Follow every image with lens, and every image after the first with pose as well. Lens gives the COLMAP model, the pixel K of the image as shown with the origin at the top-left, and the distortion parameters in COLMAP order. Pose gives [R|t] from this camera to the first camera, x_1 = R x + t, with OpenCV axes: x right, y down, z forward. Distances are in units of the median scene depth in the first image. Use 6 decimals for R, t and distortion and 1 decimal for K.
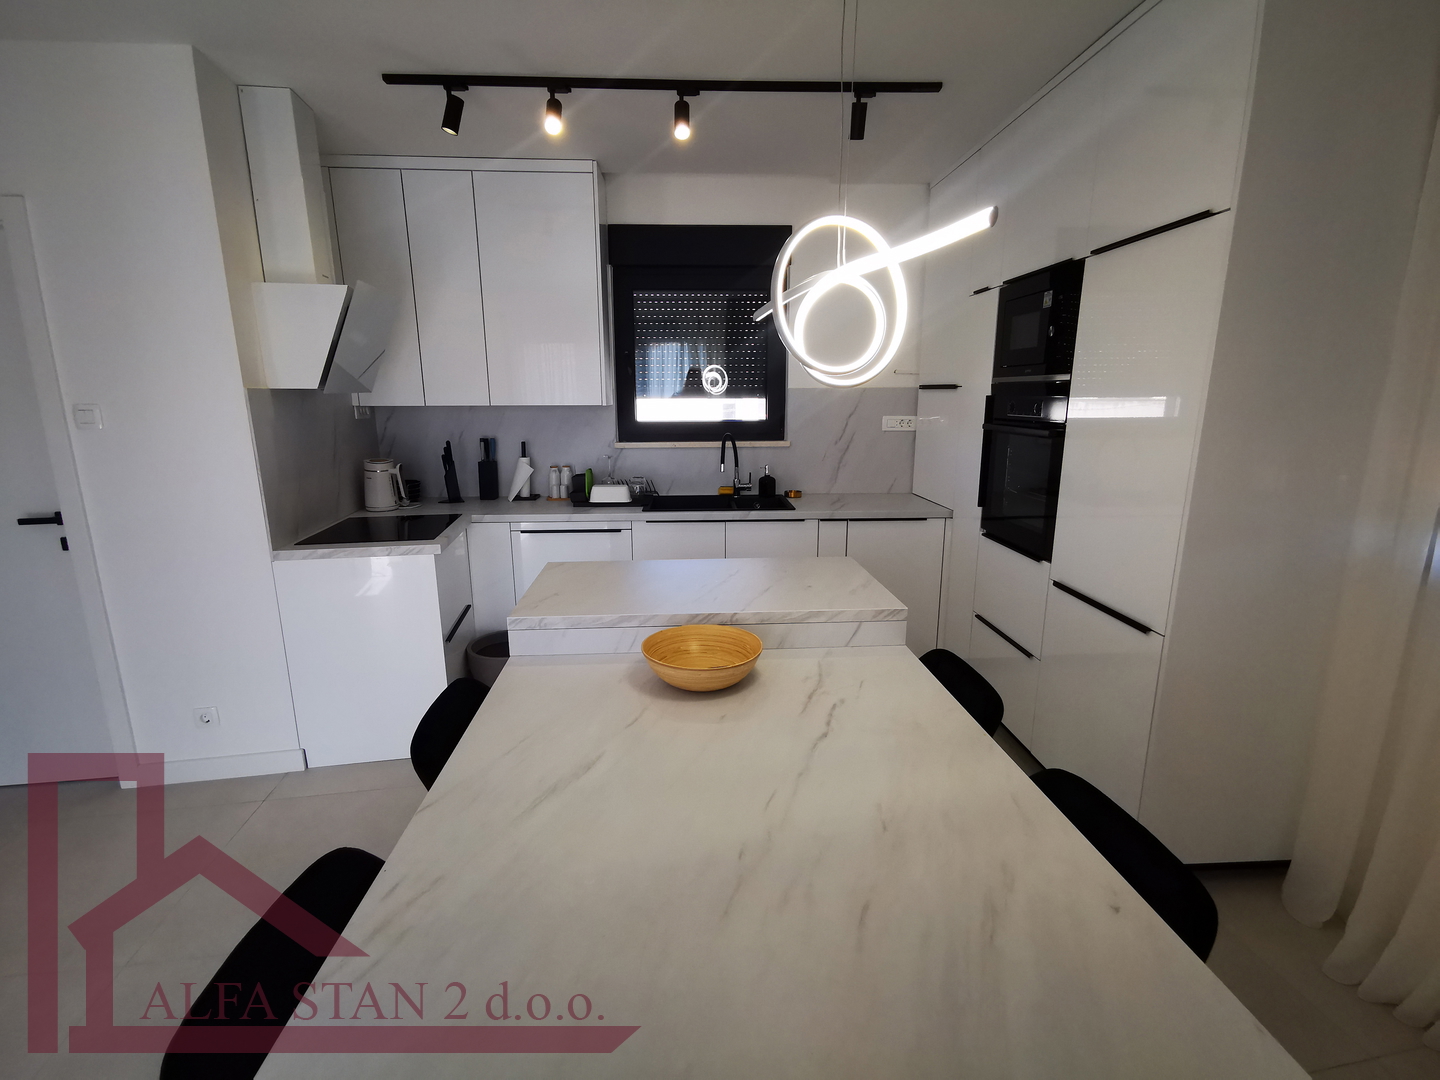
lens RADIAL K [[663.0, 0, 719.1], [0, 663.0, 546.2], [0, 0, 1]] dist [0.001040, -0.000882]
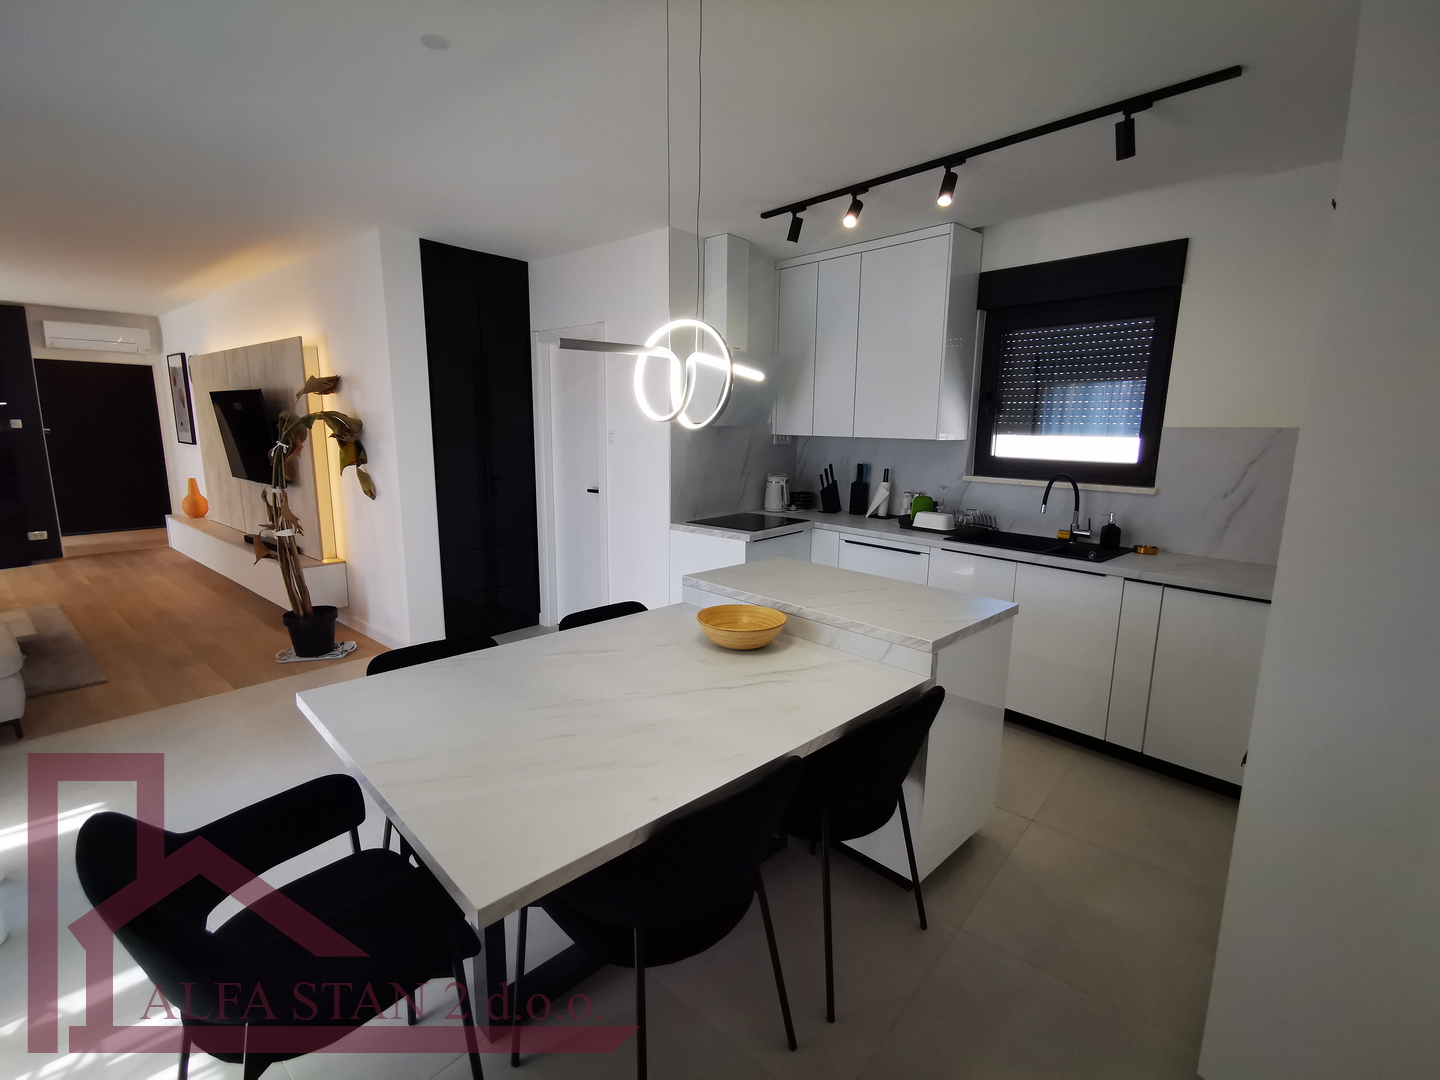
lens RADIAL K [[663.0, 0, 715.8], [0, 663.0, 539.0], [0, 0, 1]] dist [0.001040, -0.000882]
pose [[0.635235, 0.143583, -0.758855, 0.444369], [-0.186545, 0.981999, 0.029649, -0.016163], [0.749452, 0.122726, 0.650585, 0.034187]]
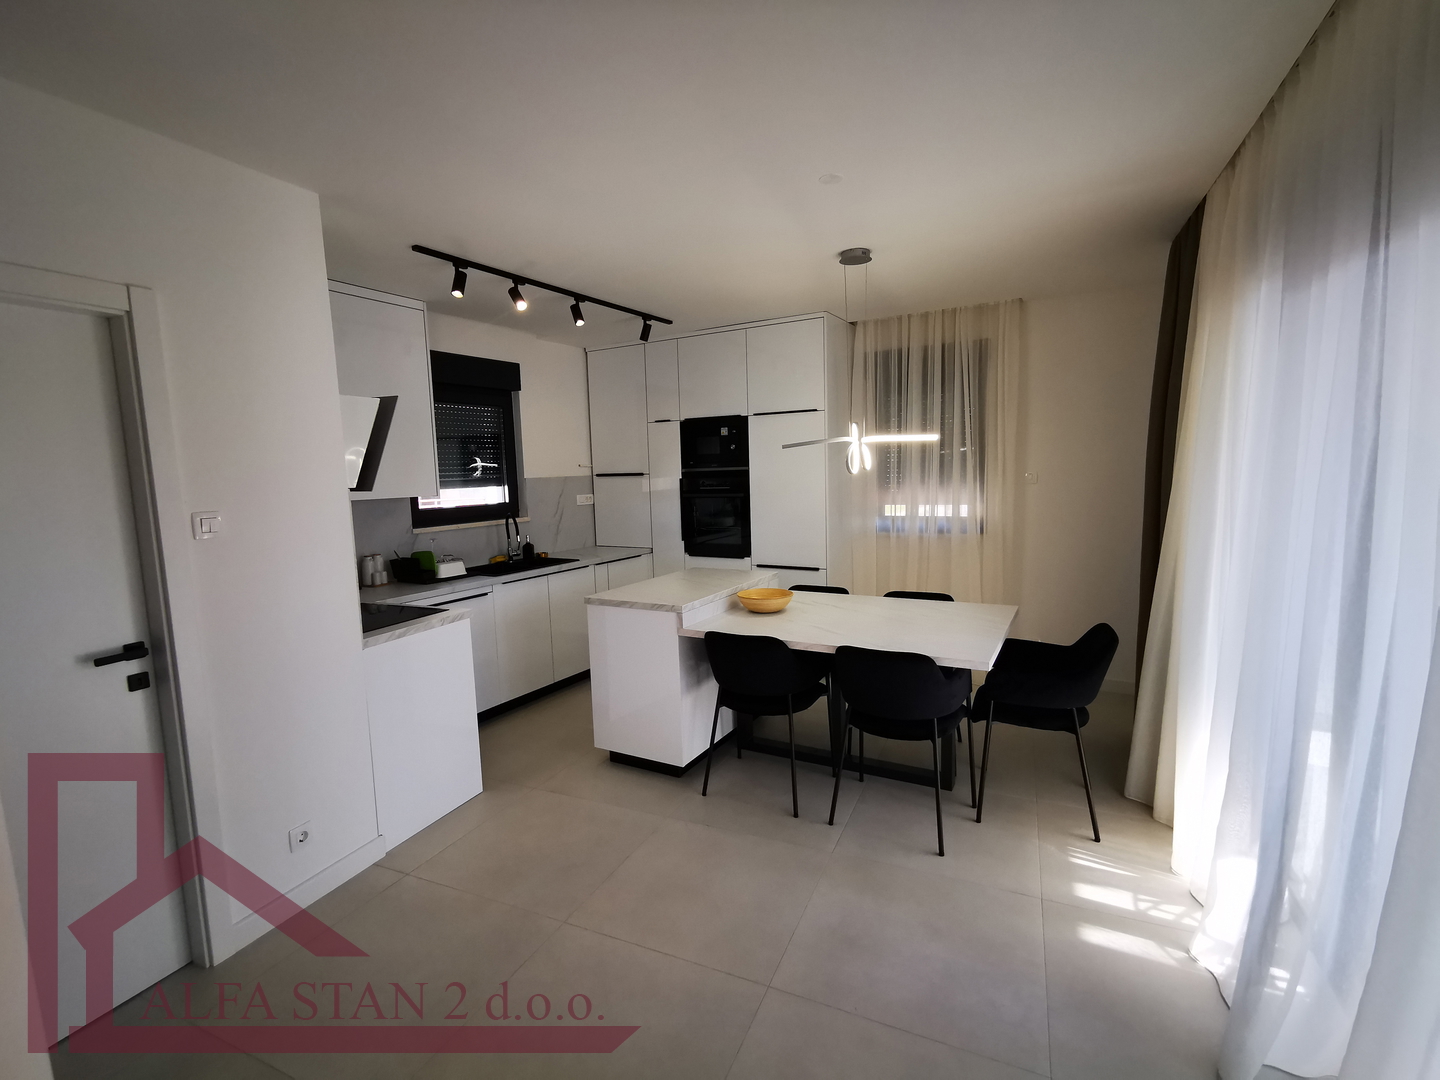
lens RADIAL K [[663.0, 0, 716.7], [0, 663.0, 542.9], [0, 0, 1]] dist [0.001040, -0.000882]
pose [[0.549268, -0.105730, 0.828931, -0.883993], [0.215963, 0.976225, -0.018584, -0.000697], [-0.807258, 0.189226, 0.559043, -0.047281]]
